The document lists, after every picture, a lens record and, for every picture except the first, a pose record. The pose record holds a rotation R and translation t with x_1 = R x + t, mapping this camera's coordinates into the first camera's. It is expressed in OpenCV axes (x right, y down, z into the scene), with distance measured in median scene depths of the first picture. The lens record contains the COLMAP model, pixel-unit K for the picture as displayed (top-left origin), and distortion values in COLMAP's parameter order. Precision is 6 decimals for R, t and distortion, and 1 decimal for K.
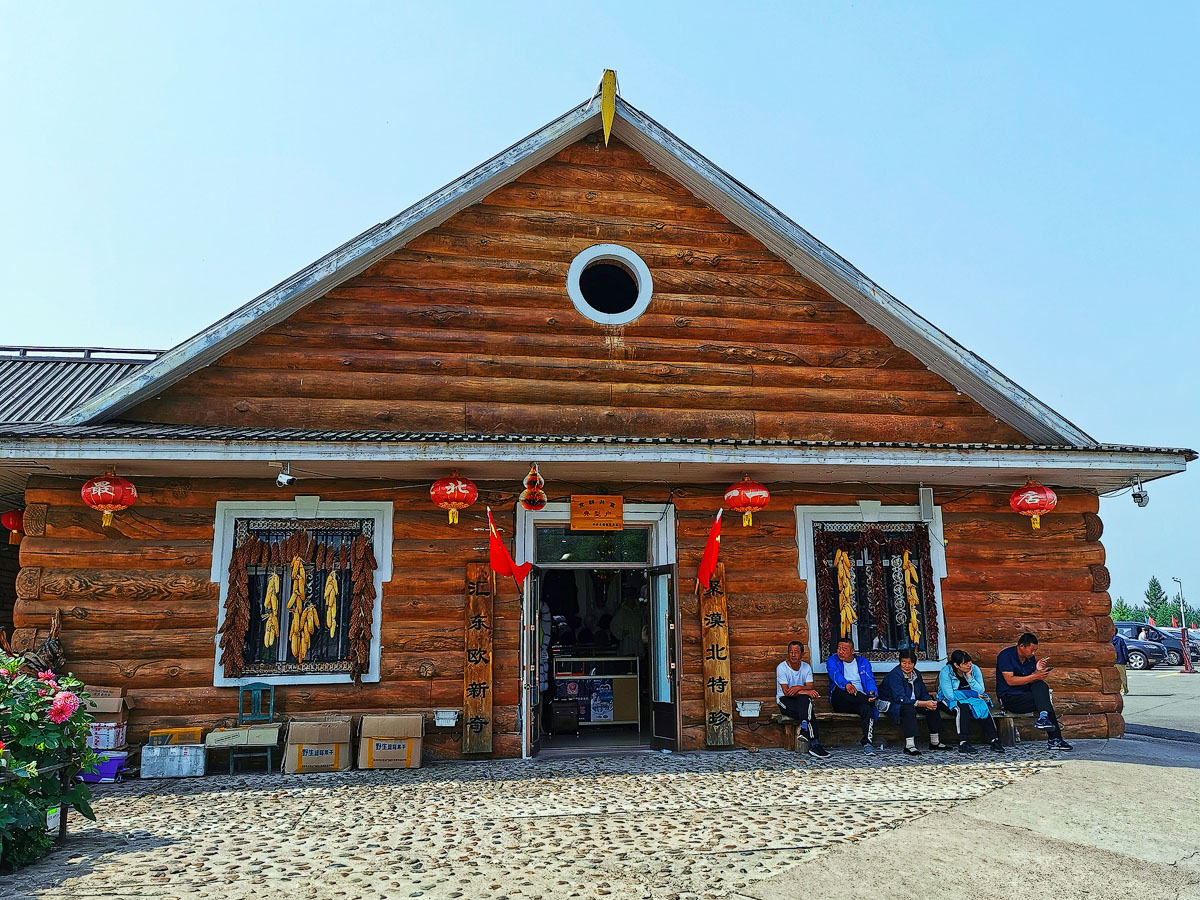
lens RADIAL K [[877.2, 0, 600.0], [0, 877.2, 450.0], [0, 0, 1]] dist [0.001365, -0.005029]
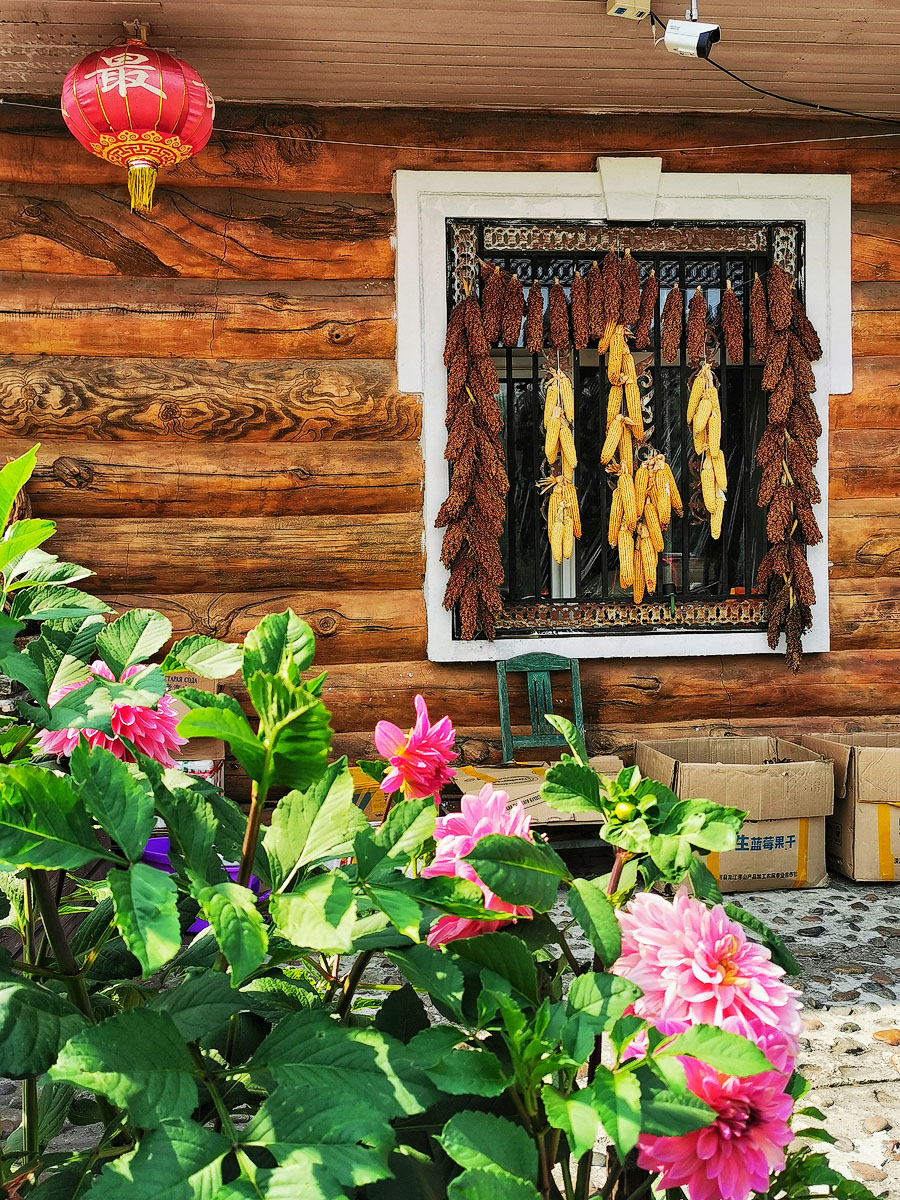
lens RADIAL K [[1114.4, 0, 450.0], [0, 1114.4, 600.0], [0, 0, 1]] dist [0.034328, 0.005414]
pose [[0.997446, 0.003723, -0.071323, -0.389858], [0.012723, 0.973403, 0.228745, 0.128935], [0.070278, -0.229068, 0.970870, 0.522133]]
